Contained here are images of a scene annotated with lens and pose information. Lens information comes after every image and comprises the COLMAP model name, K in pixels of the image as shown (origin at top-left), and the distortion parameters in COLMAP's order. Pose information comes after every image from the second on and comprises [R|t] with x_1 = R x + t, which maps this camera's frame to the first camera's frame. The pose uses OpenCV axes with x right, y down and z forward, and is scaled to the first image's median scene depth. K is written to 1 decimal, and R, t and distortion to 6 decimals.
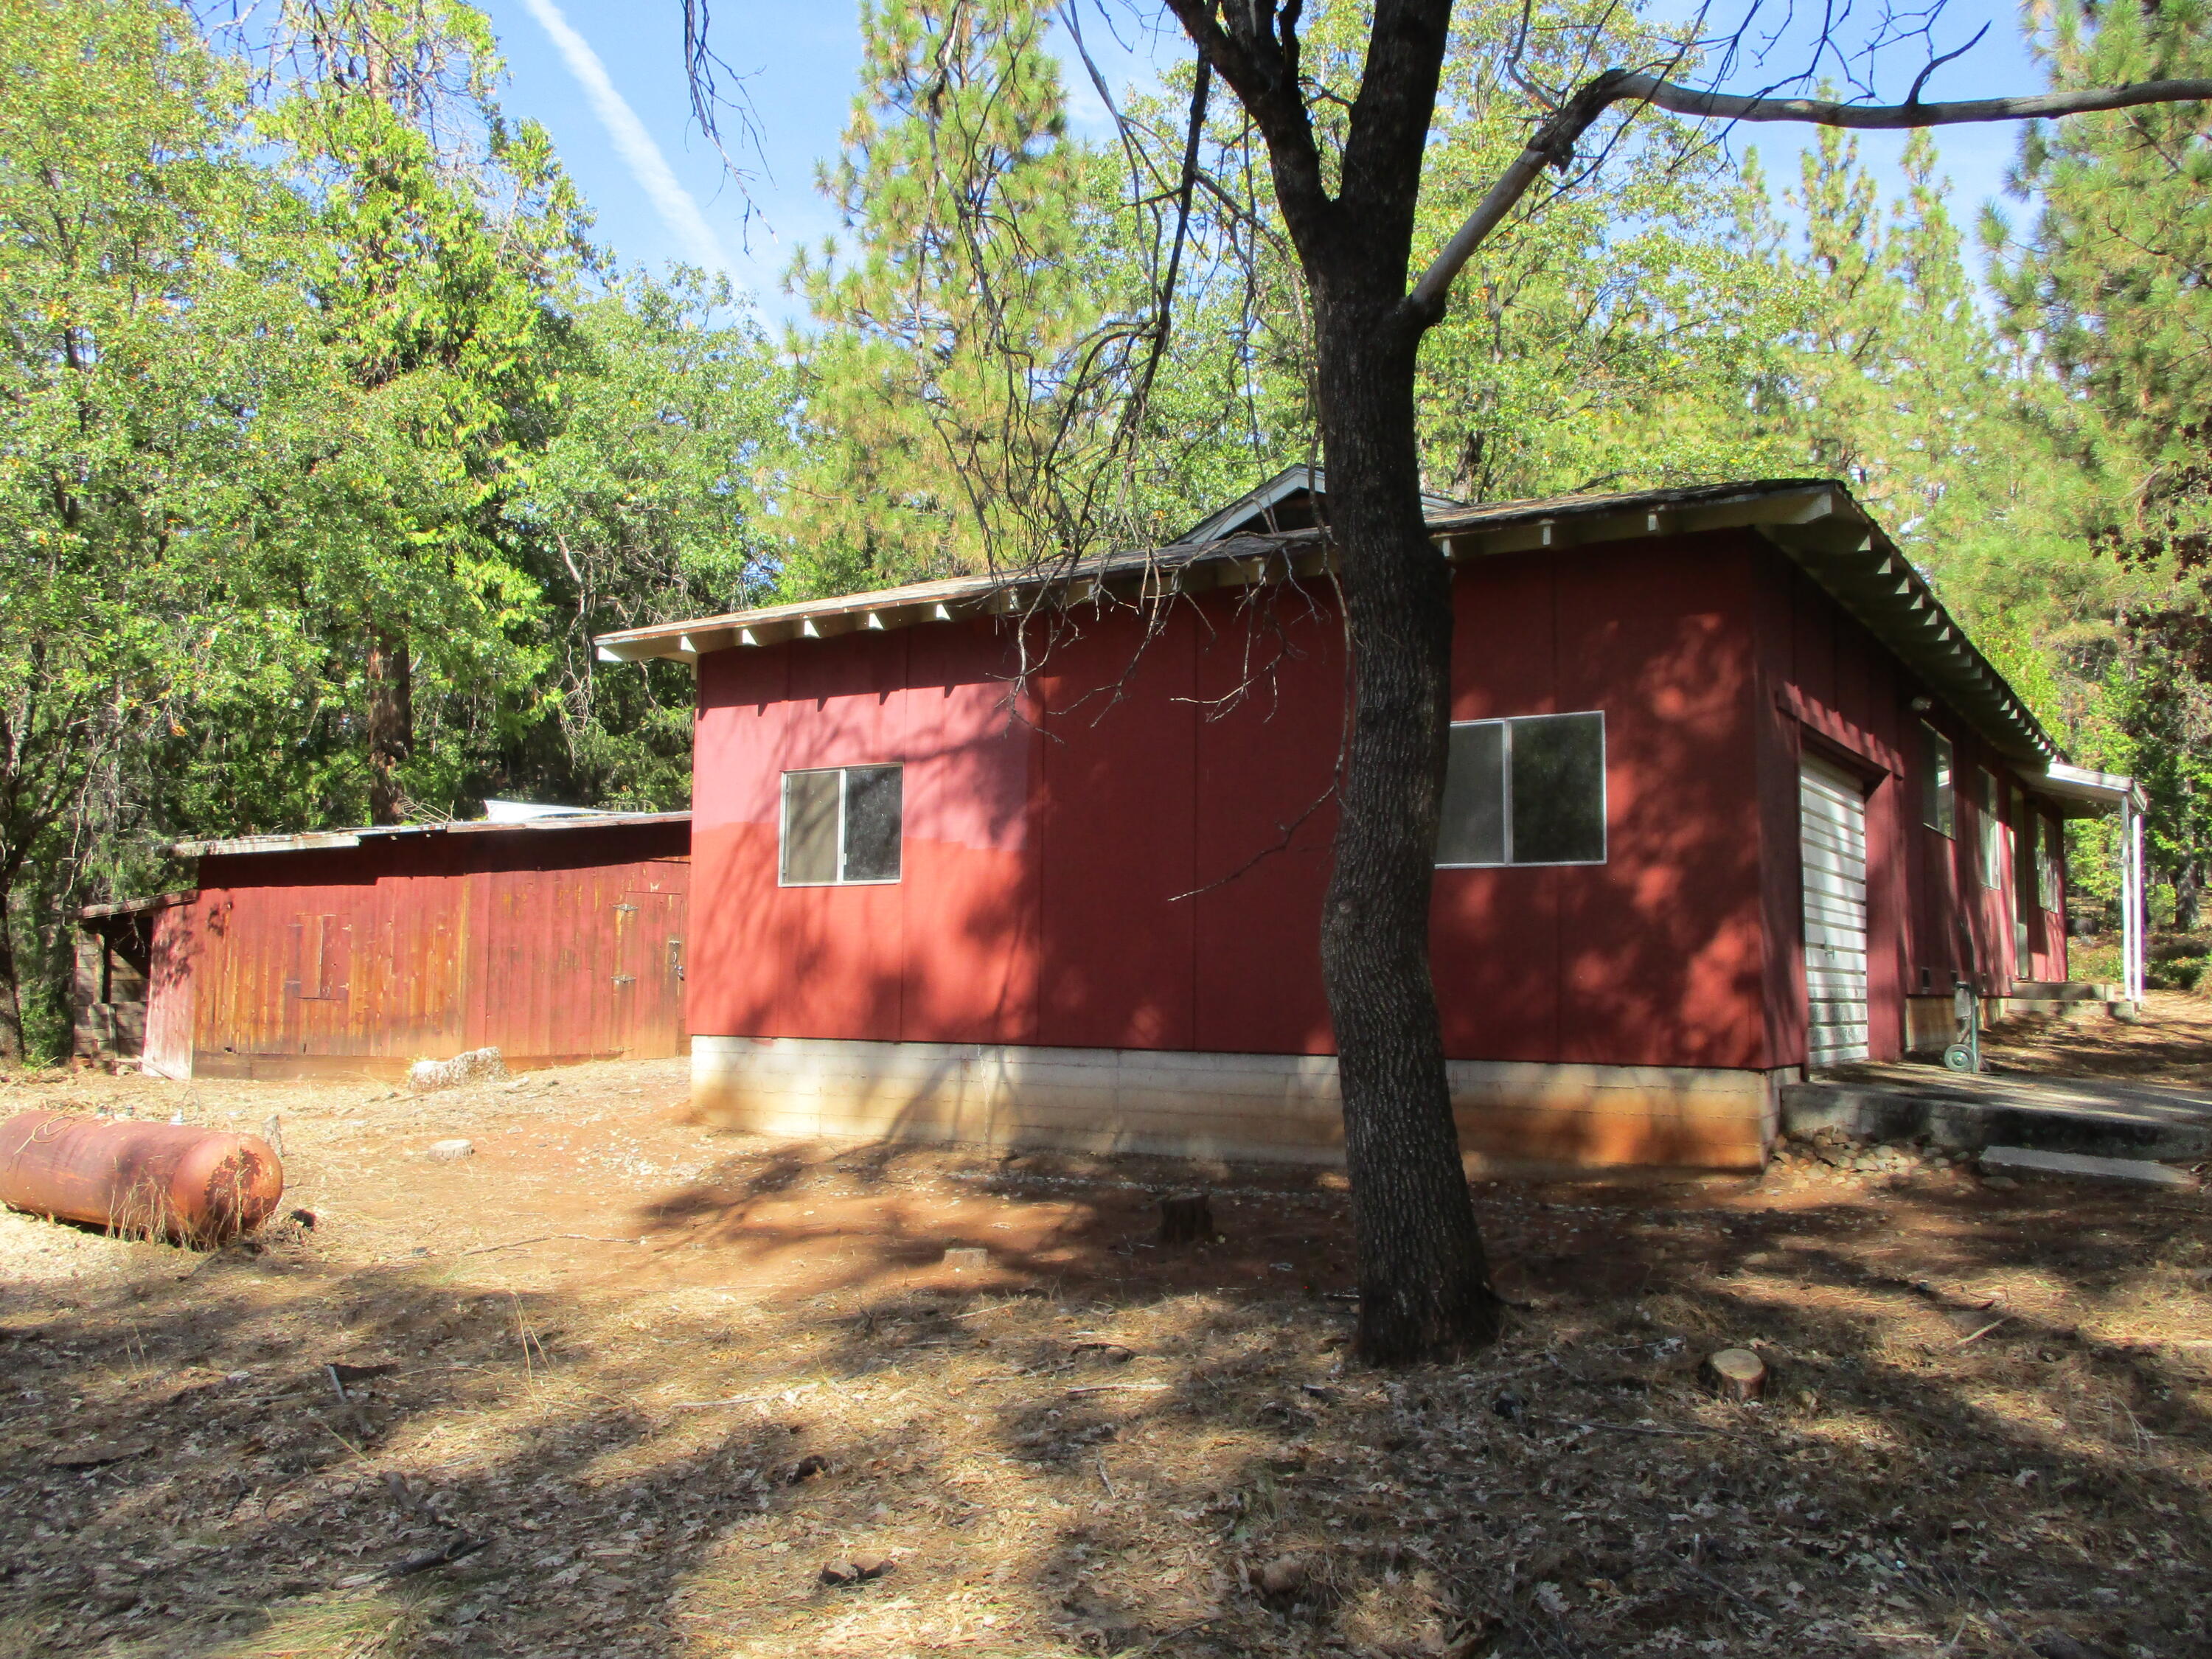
lens RADIAL K [[1869.6, 0, 1105.9], [0, 1869.6, 834.2], [0, 0, 1]] dist [-0.016179, -0.012842]
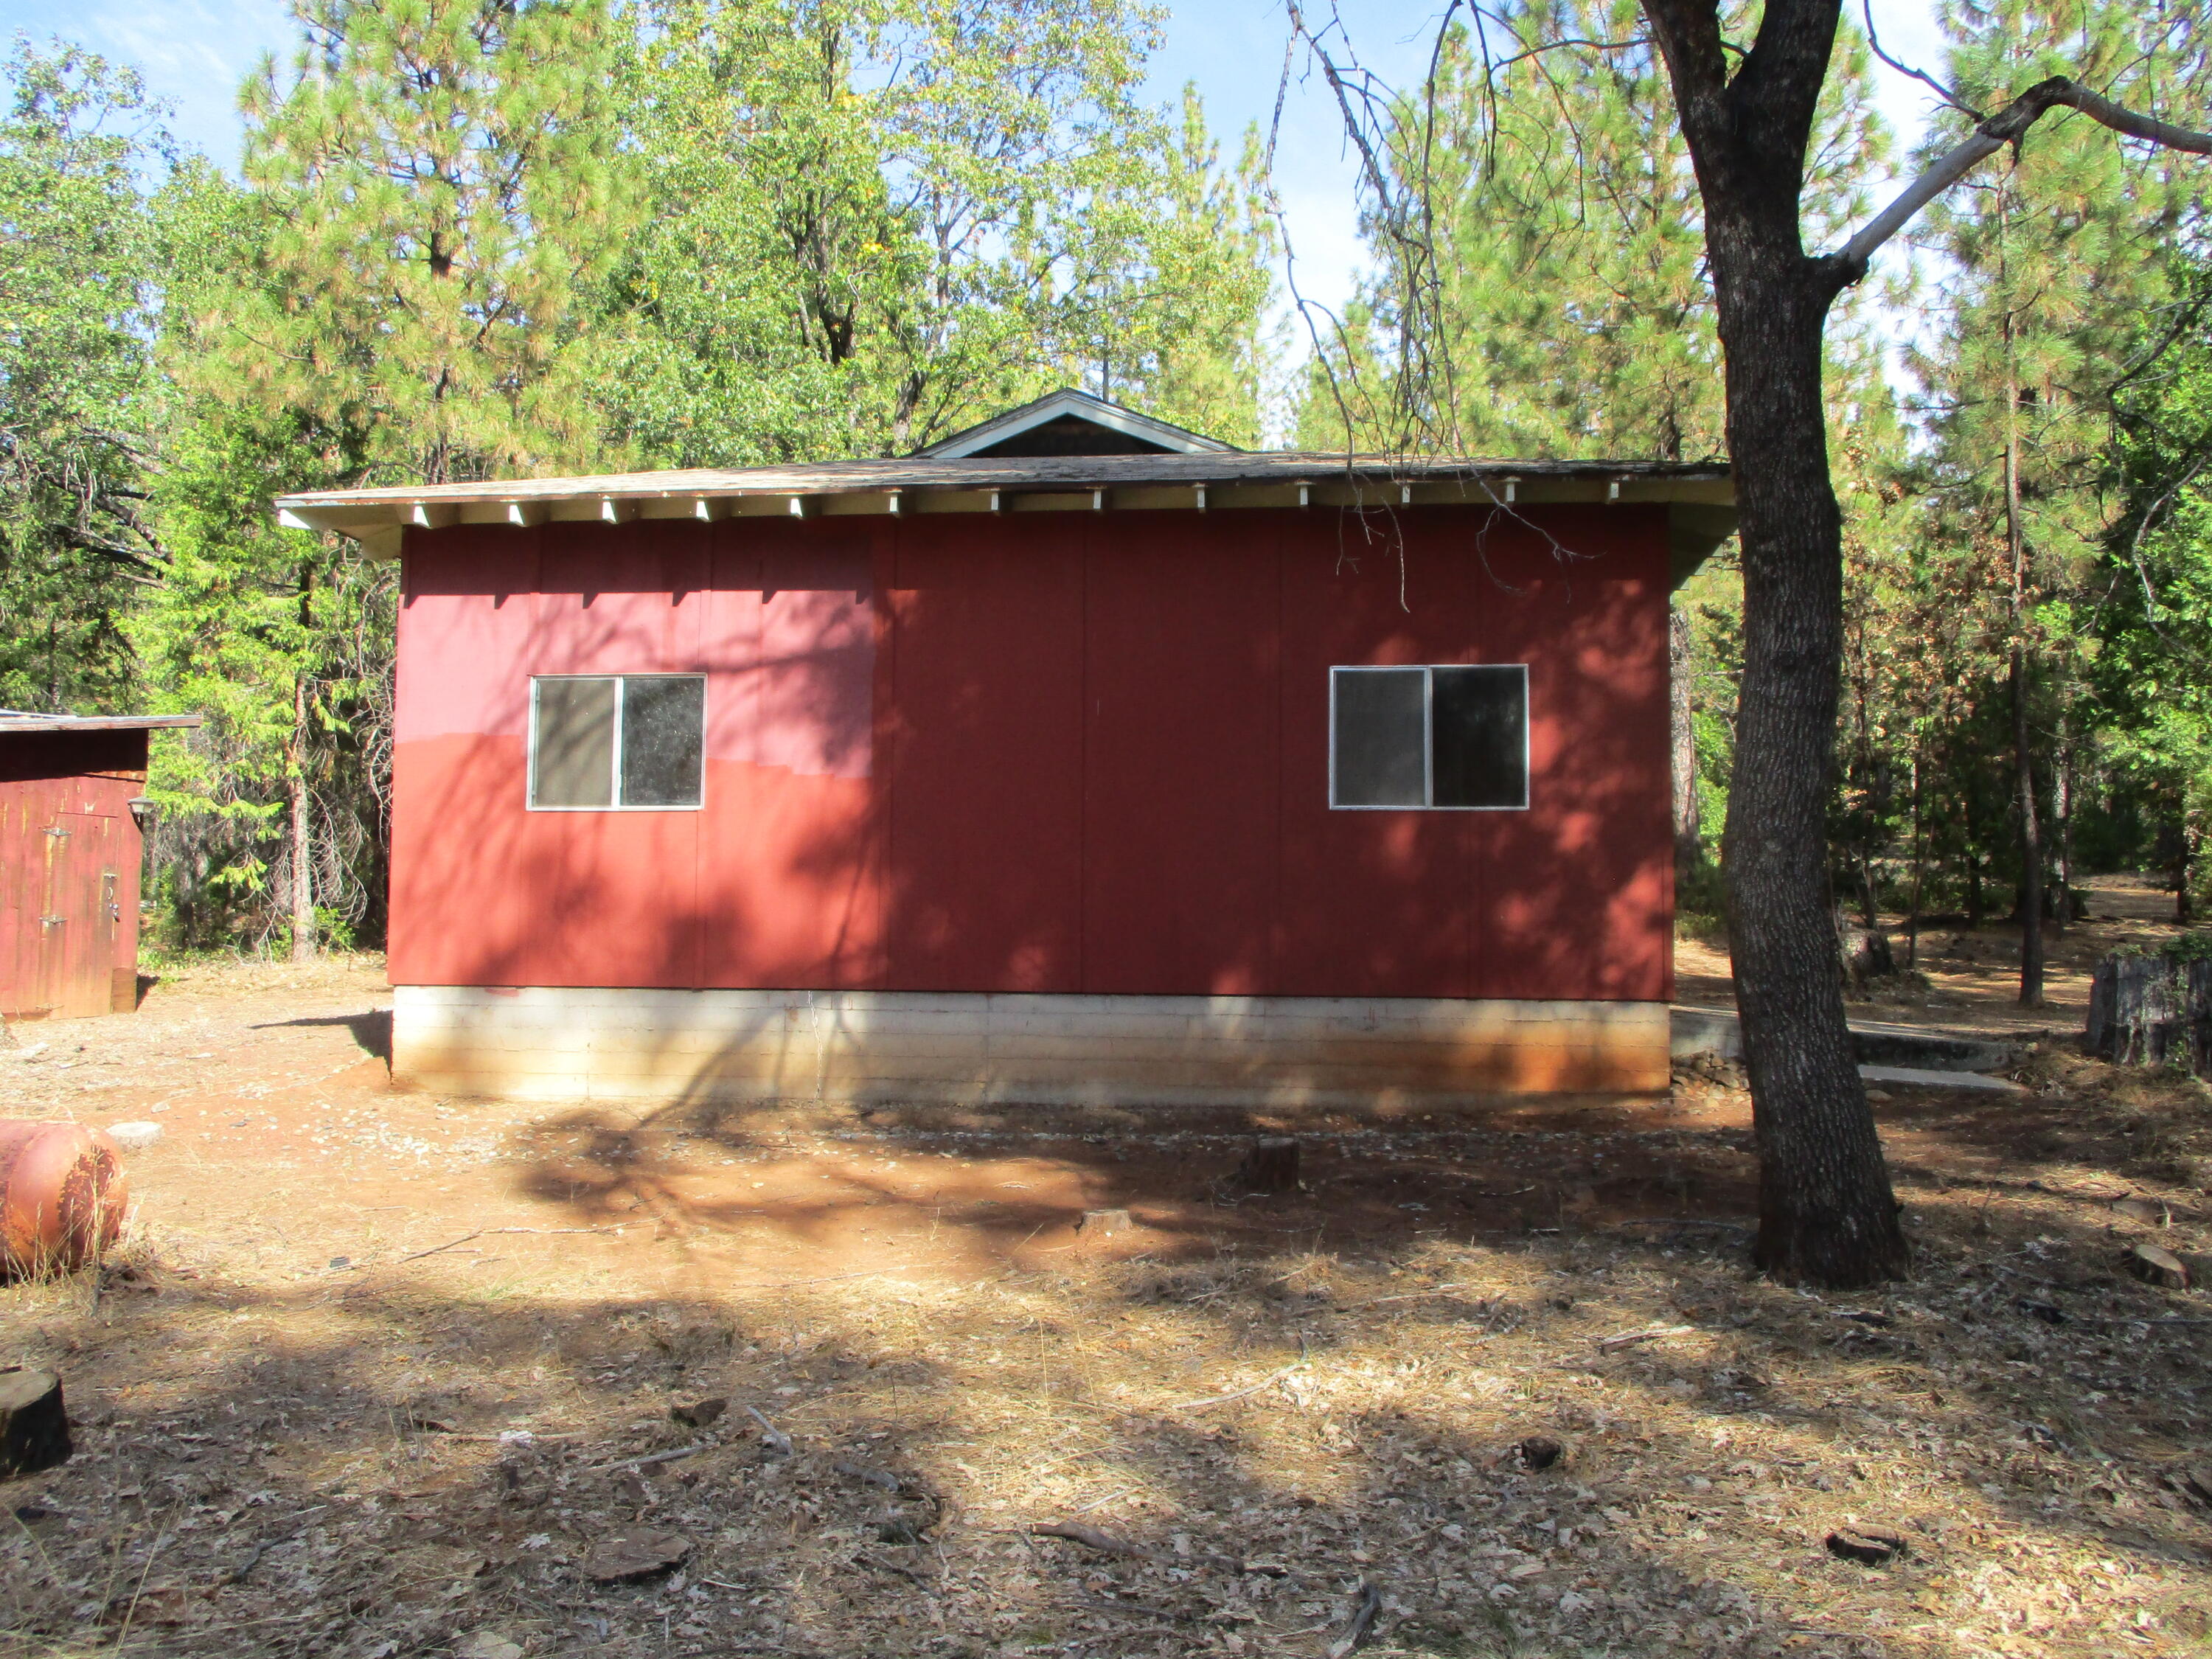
lens RADIAL K [[1869.6, 0, 1106.2], [0, 1869.6, 829.2], [0, 0, 1]] dist [-0.016179, -0.012842]
pose [[0.899363, 0.022112, 0.436643, -0.333486], [-0.033940, 0.999237, 0.019304, 0.012040], [-0.435883, -0.032181, 0.899428, 0.126642]]
